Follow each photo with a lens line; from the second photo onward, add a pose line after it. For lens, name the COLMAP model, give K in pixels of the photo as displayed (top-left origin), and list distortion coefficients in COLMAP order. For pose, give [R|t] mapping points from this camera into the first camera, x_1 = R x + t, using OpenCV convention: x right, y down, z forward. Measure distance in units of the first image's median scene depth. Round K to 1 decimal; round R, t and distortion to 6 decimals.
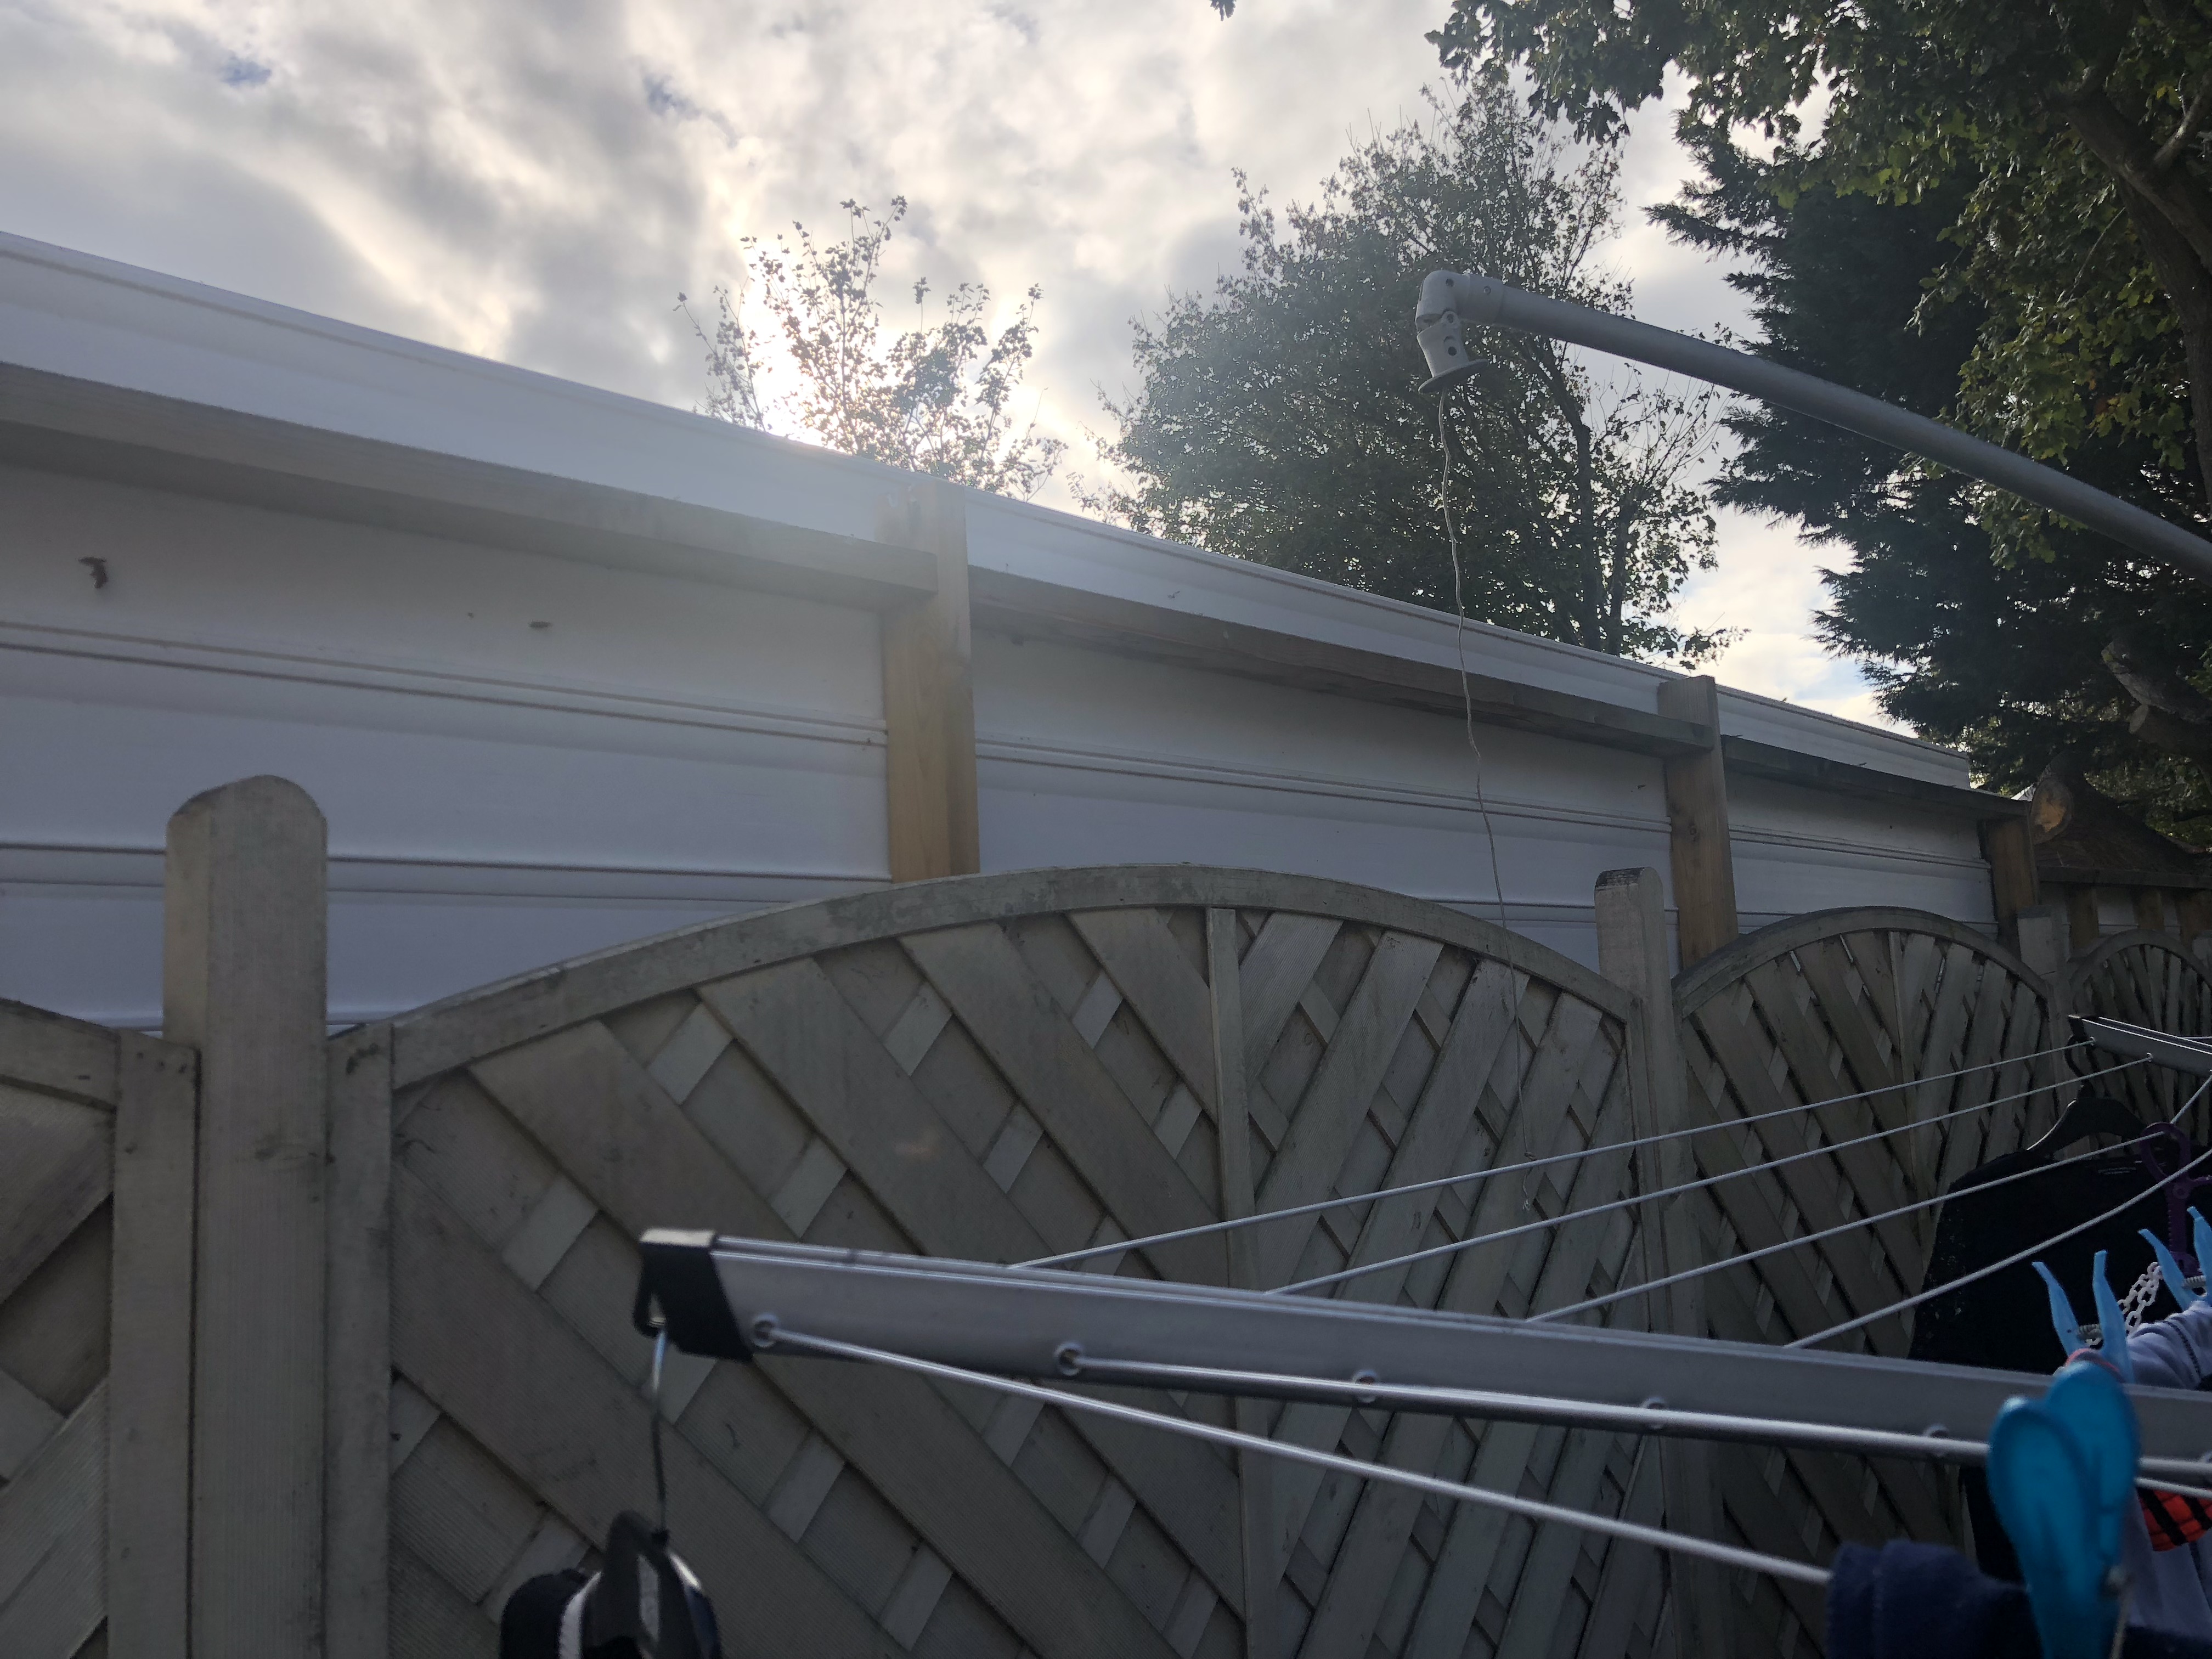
lens RADIAL K [[1806.2, 0, 1106.0], [0, 1806.2, 829.5], [0, 0, 1]] dist [0.000220, -0.121577]
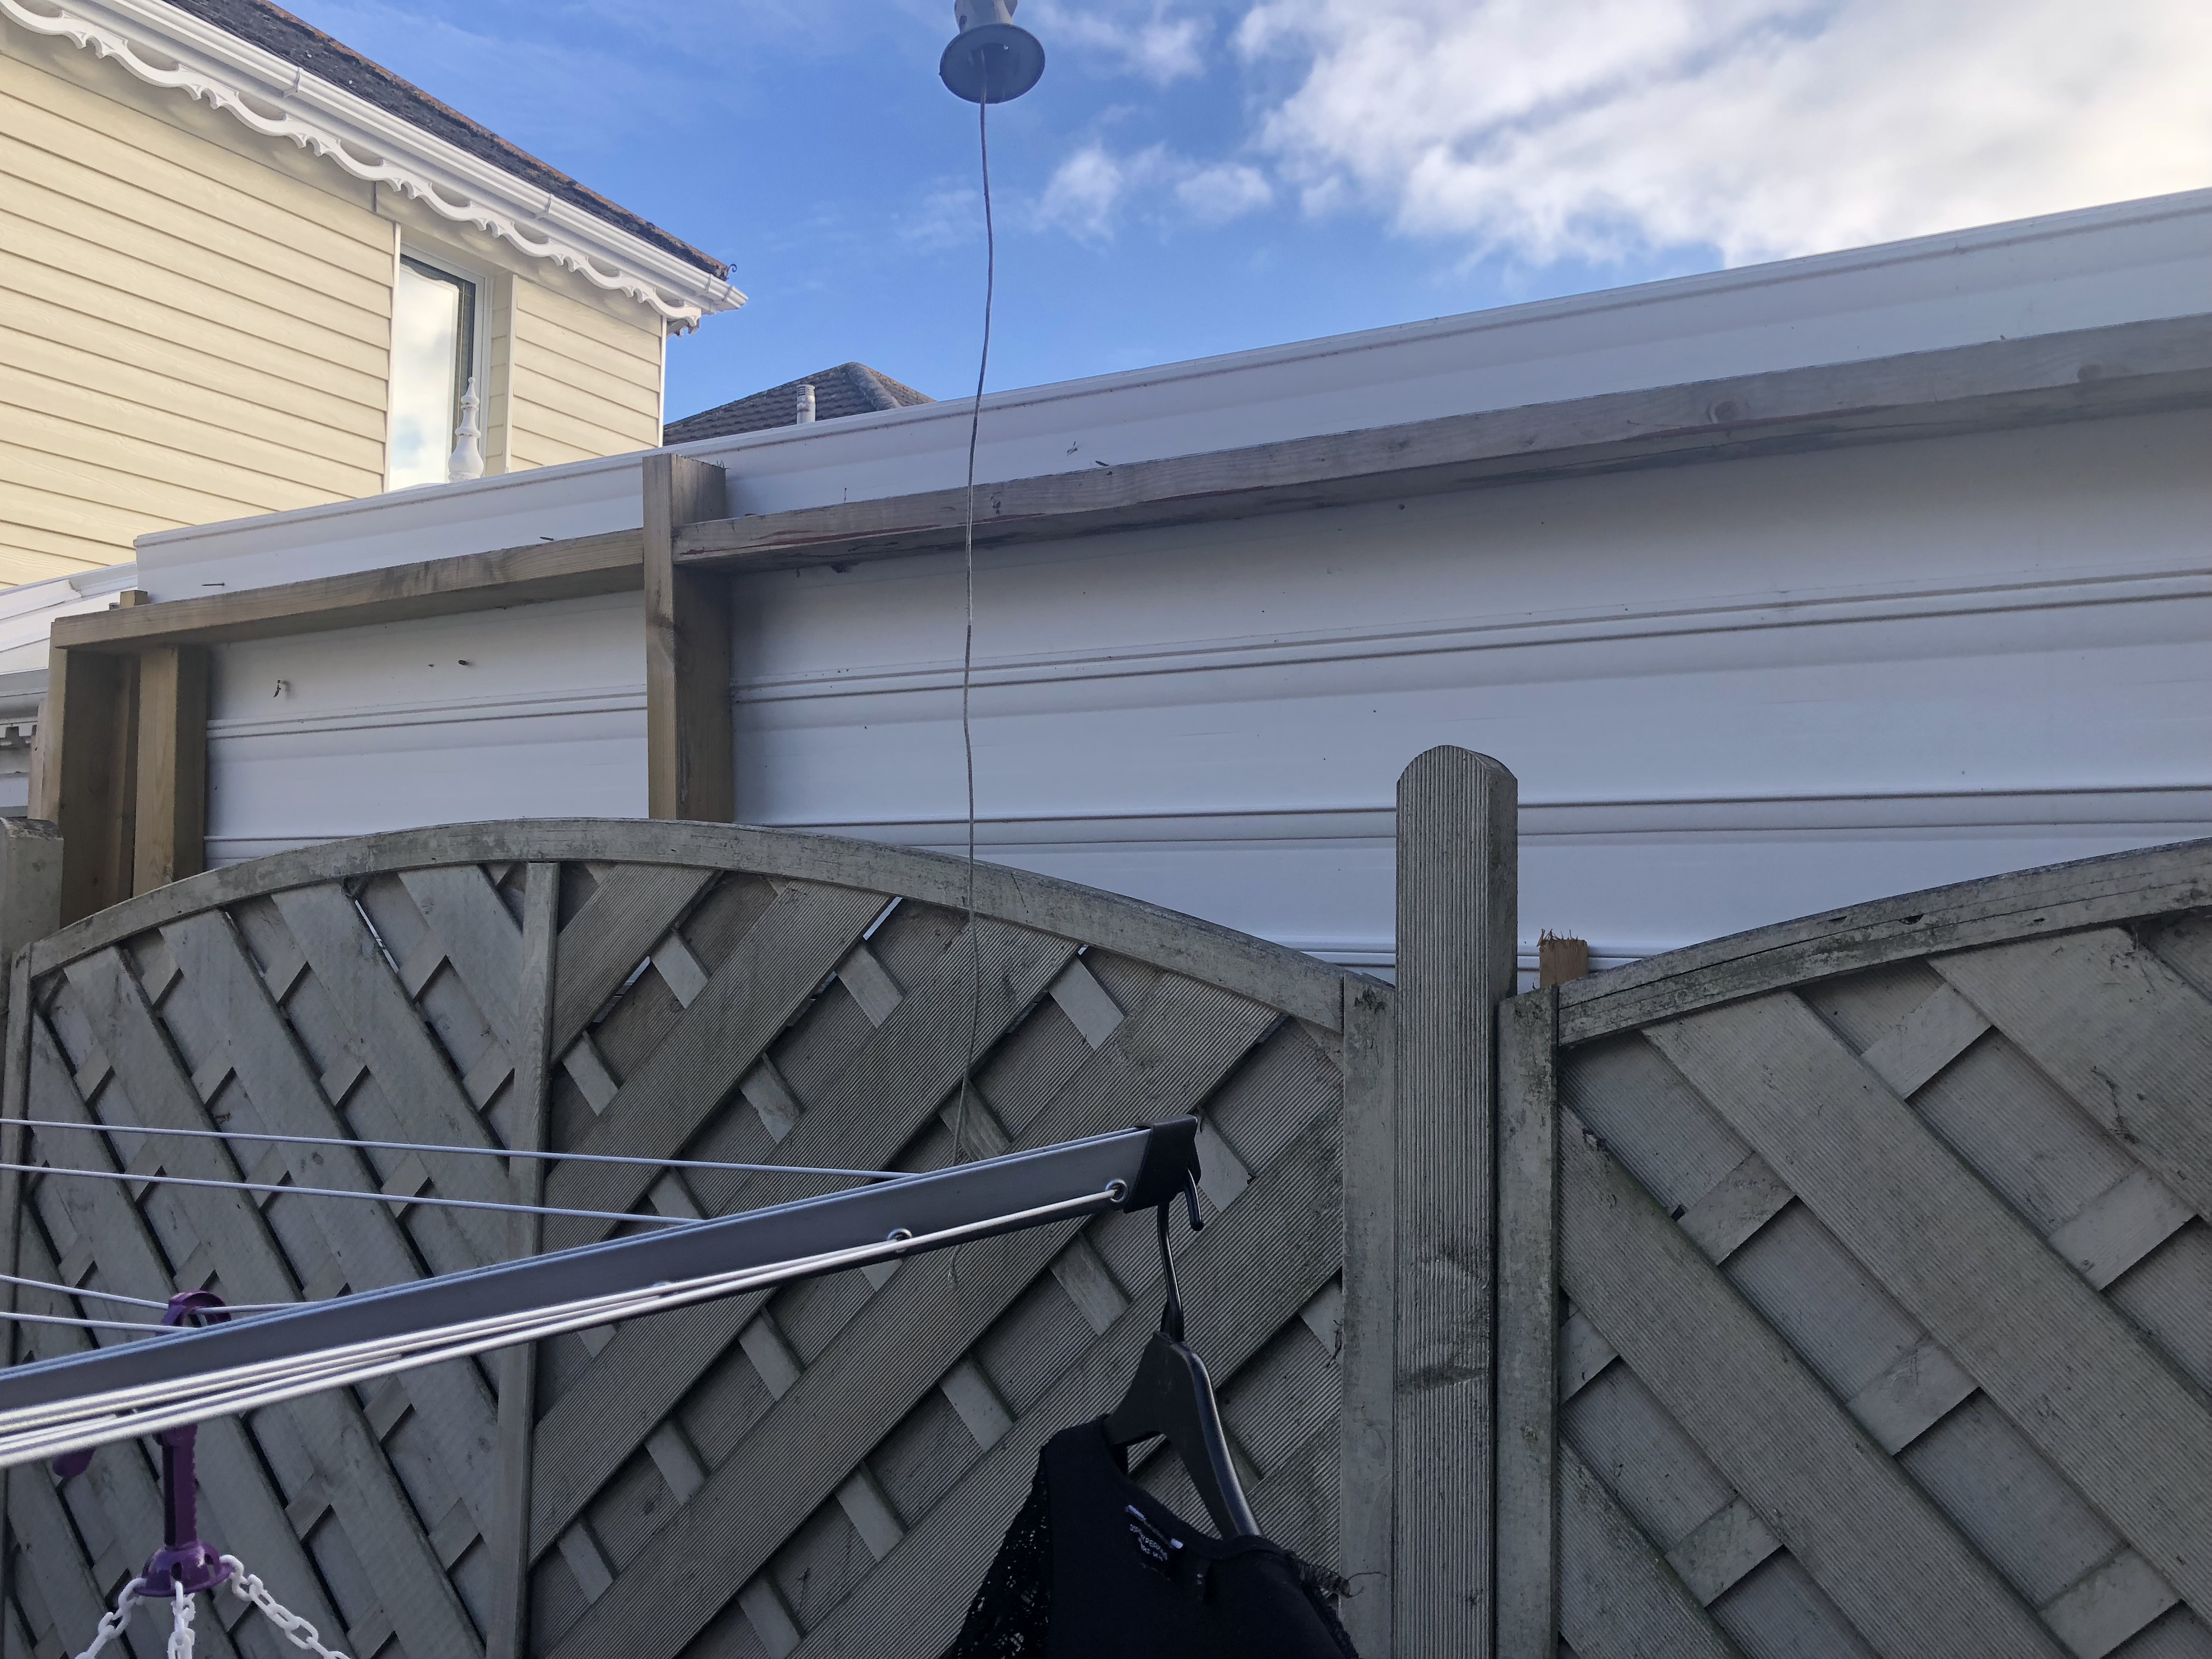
lens RADIAL K [[1806.2, 0, 1106.0], [0, 1806.2, 829.5], [0, 0, 1]] dist [0.000220, -0.121577]
pose [[0.178201, -0.030023, -0.983536, 1.059643], [0.066483, 0.997618, -0.018407, 0.064432], [0.981746, -0.062108, 0.179773, 1.152618]]
